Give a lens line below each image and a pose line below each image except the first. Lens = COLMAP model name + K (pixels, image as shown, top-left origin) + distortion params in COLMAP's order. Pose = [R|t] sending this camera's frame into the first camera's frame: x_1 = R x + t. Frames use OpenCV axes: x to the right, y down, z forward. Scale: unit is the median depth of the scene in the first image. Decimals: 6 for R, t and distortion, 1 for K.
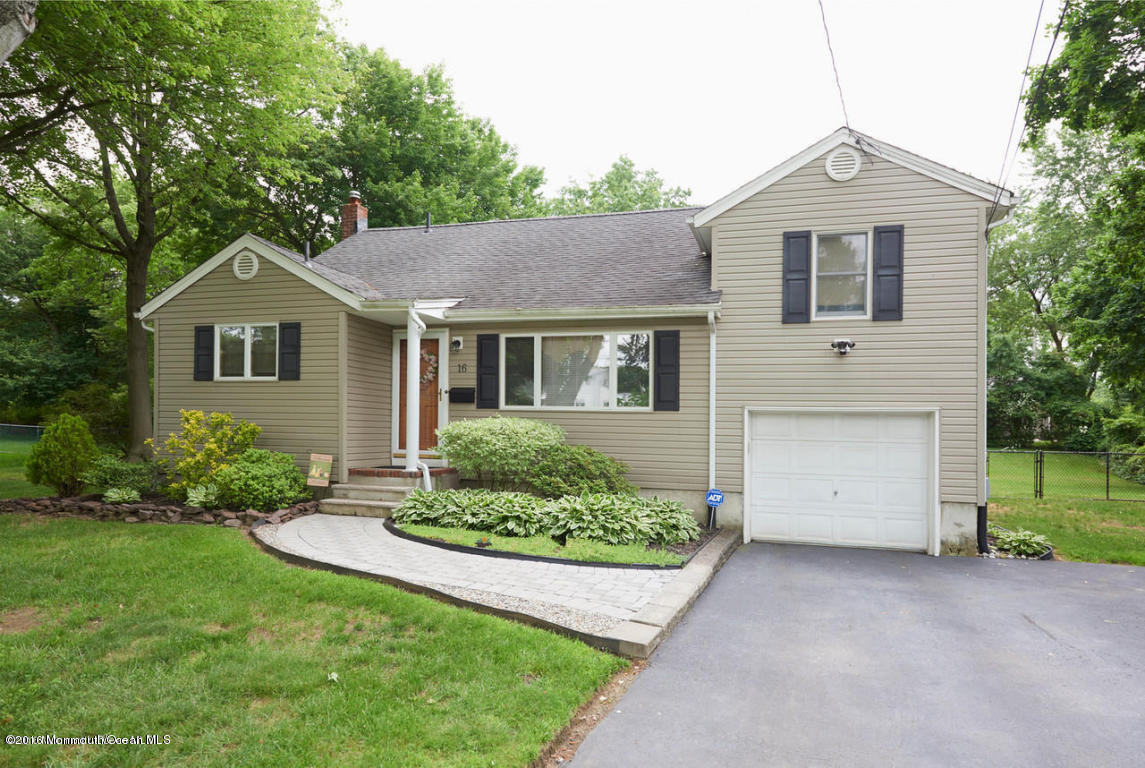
lens RADIAL K [[727.2, 0, 577.8], [0, 727.2, 447.4], [0, 0, 1]] dist [0.003158, -0.004859]
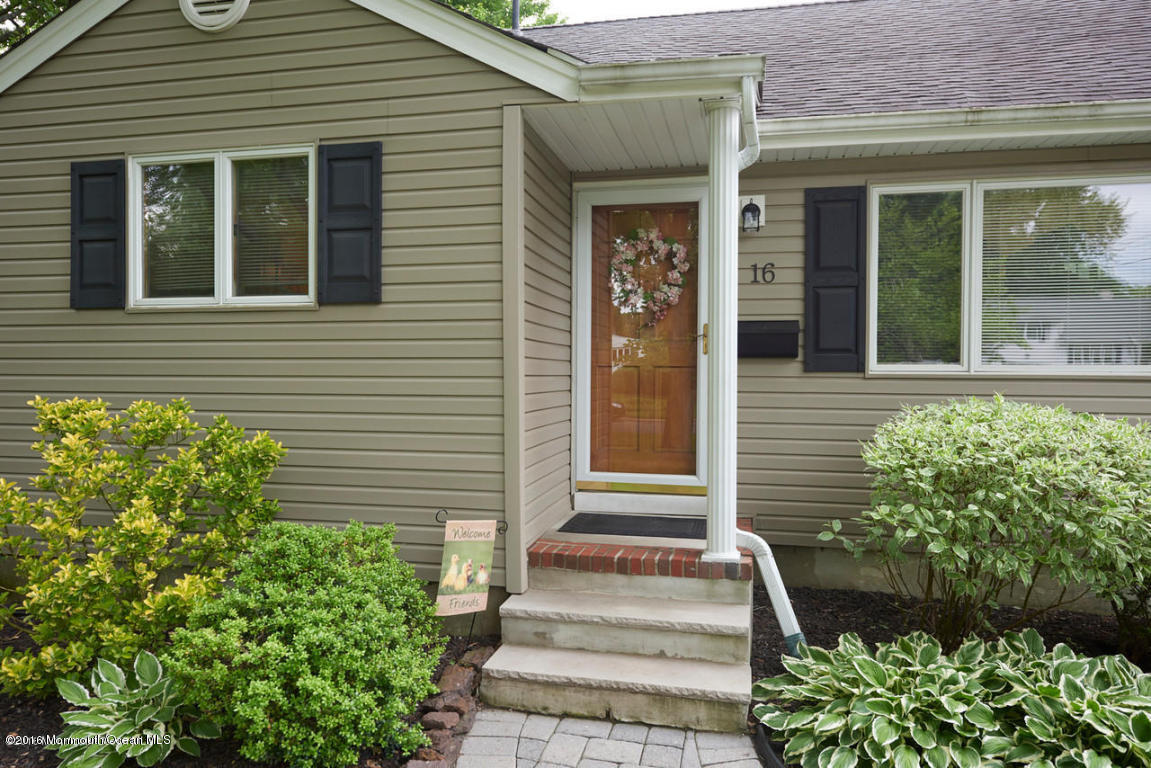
lens RADIAL K [[772.4, 0, 557.2], [0, 772.4, 397.2], [0, 0, 1]] dist [-0.001641, 0.007320]
pose [[0.996644, -0.016242, 0.080224, -0.340364], [0.015279, 0.999804, 0.012599, -0.051919], [-0.080413, -0.011331, 0.996697, 0.637502]]
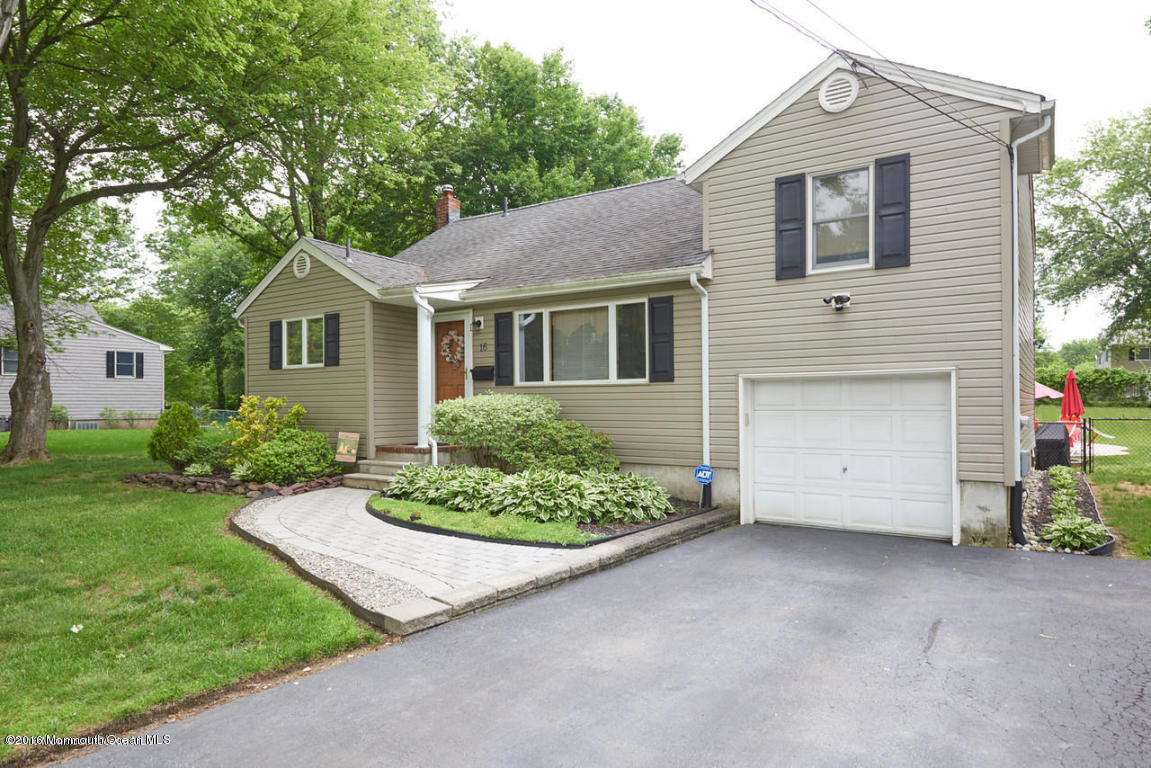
lens RADIAL K [[731.0, 0, 568.0], [0, 731.0, 421.8], [0, 0, 1]] dist [0.003158, -0.004859]
pose [[0.948655, -0.017604, -0.315823, 0.308281], [0.017377, 0.999843, -0.003532, 0.002742], [0.315835, -0.002137, 0.948812, 0.060955]]
